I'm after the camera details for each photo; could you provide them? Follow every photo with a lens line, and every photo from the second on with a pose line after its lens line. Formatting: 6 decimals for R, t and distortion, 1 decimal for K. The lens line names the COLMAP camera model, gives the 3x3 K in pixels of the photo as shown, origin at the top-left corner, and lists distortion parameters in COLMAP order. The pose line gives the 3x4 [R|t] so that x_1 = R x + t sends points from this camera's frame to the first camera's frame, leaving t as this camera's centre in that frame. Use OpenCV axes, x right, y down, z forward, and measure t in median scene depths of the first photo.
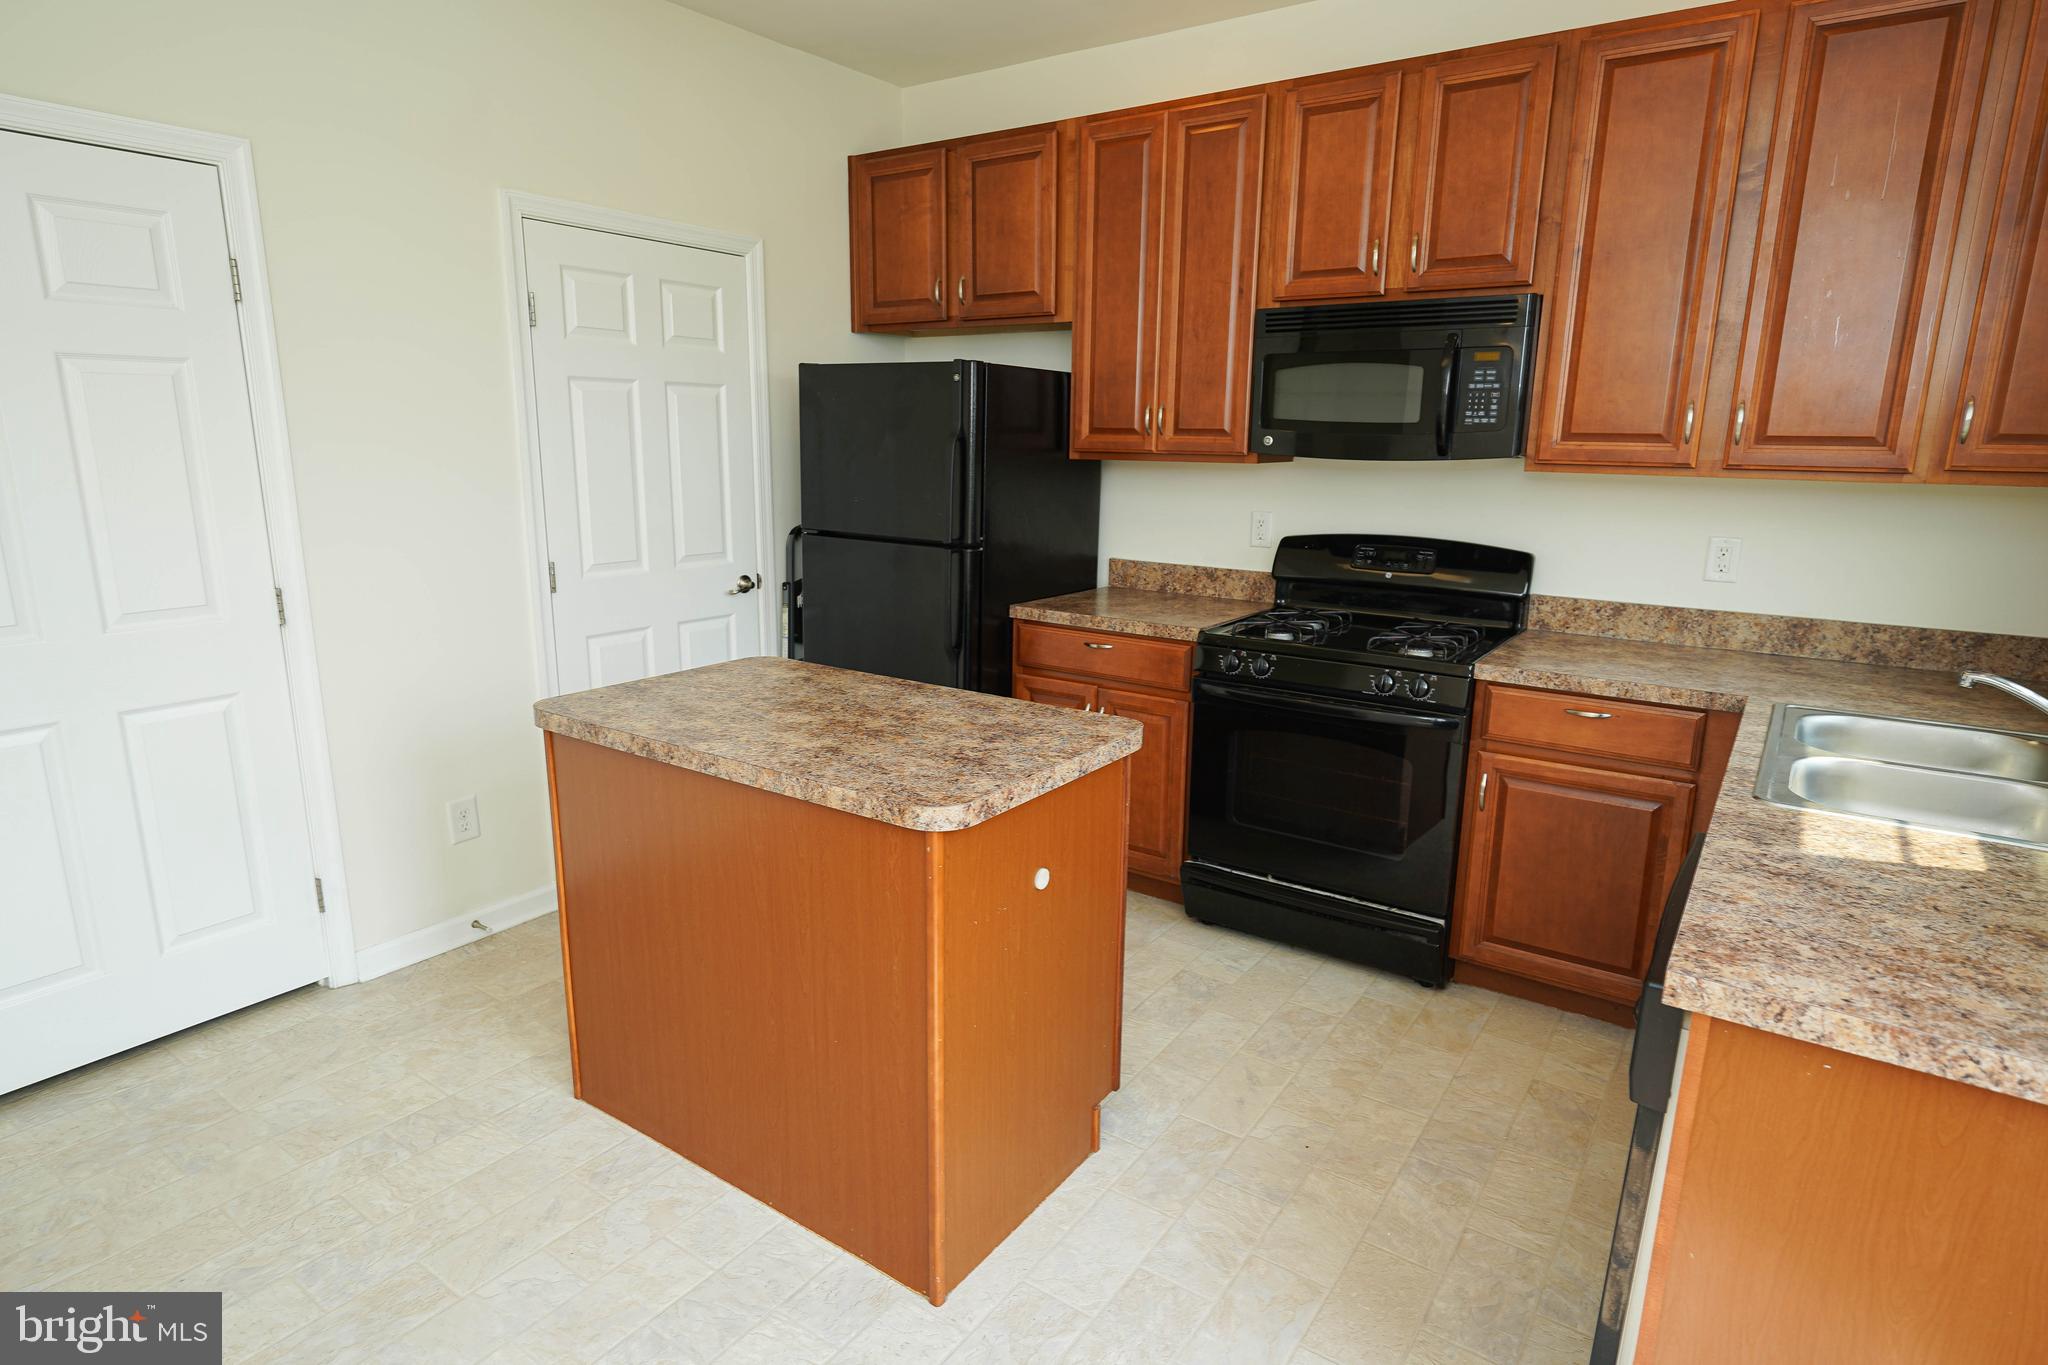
lens RADIAL K [[1111.3, 0, 1024.0], [0, 1111.3, 682.5], [0, 0, 1]] dist [-0.000965, -0.000268]
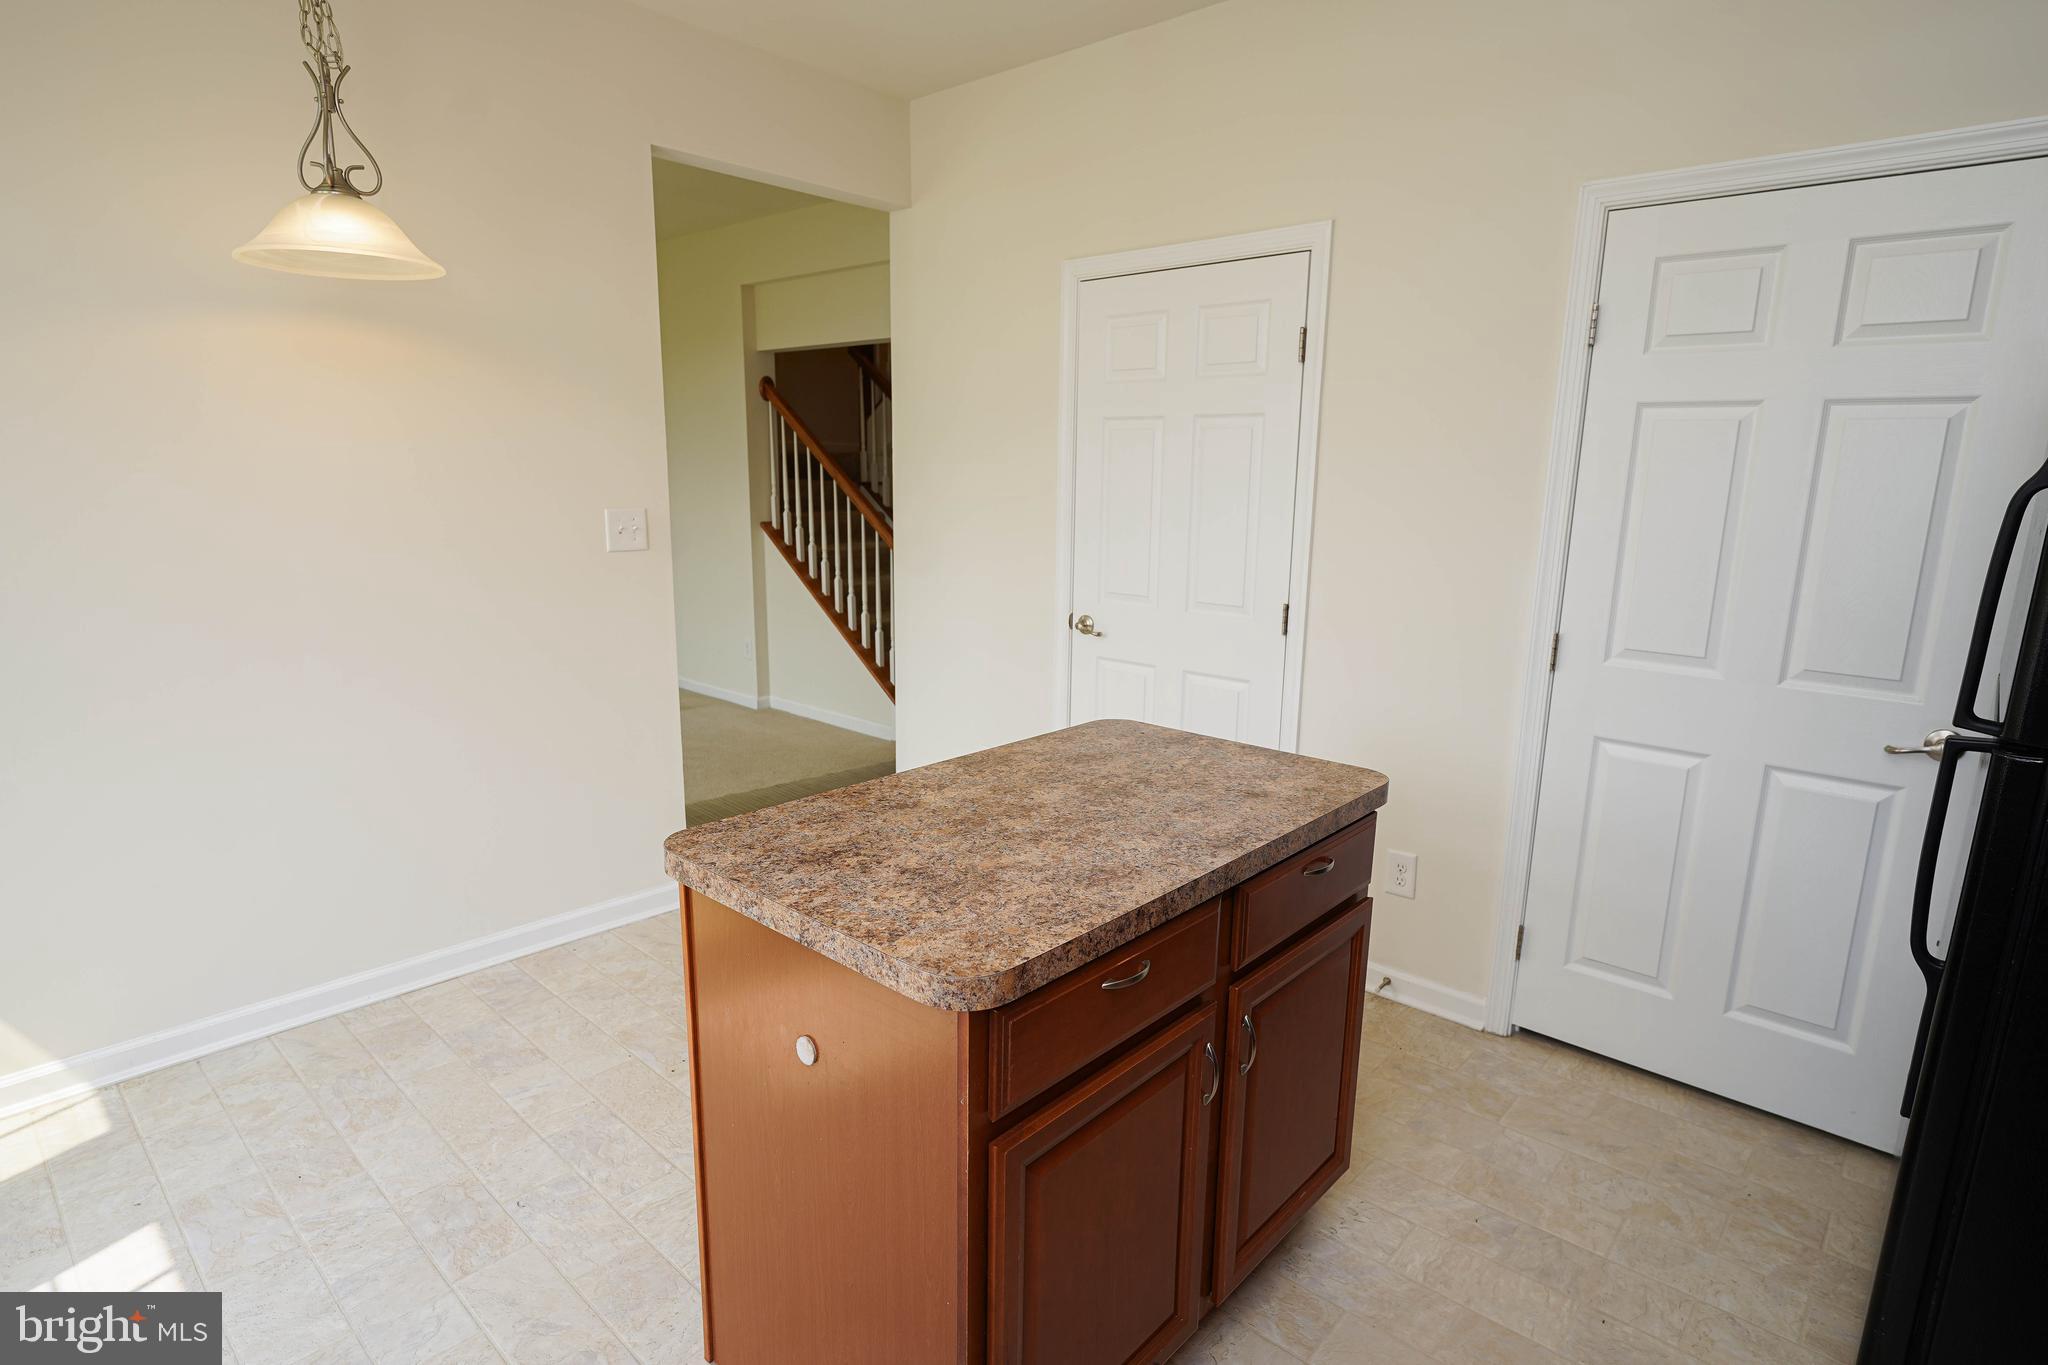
lens RADIAL K [[1072.0, 0, 1024.0], [0, 1072.0, 682.5], [0, 0, 1]] dist [0.001036, -0.000118]
pose [[-0.124375, 0.186954, -0.974463, 0.654186], [-0.235062, 0.948581, 0.211991, -0.244603], [0.963990, 0.255426, -0.074034, 1.136444]]
